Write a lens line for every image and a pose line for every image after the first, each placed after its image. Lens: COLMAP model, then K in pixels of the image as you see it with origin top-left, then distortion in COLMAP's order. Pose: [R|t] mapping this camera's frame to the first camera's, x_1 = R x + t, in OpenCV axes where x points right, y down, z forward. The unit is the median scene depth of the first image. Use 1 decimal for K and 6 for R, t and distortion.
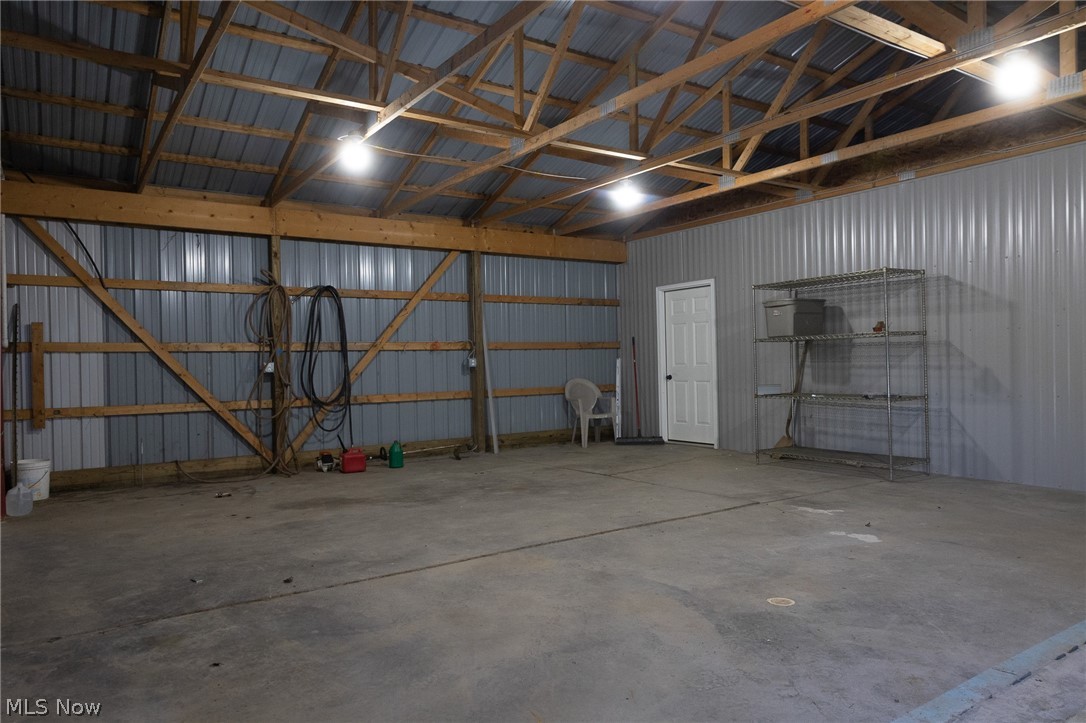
lens RADIAL K [[725.3, 0, 536.1], [0, 725.3, 361.1], [0, 0, 1]] dist [-0.001519, 0.006910]
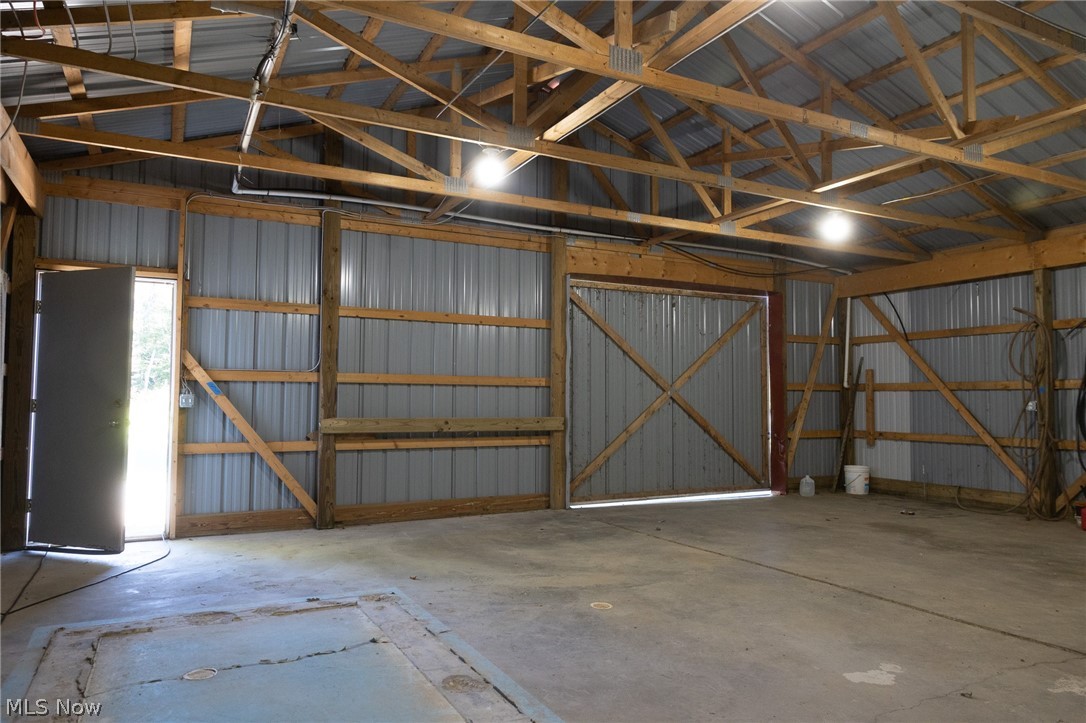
lens RADIAL K [[725.3, 0, 537.4], [0, 725.3, 360.8], [0, 0, 1]] dist [-0.001519, 0.006910]
pose [[-0.111887, -0.036338, -0.993056, 1.400477], [-0.006950, 0.999335, -0.035784, -0.026142], [0.993697, 0.002898, -0.112065, 0.926611]]
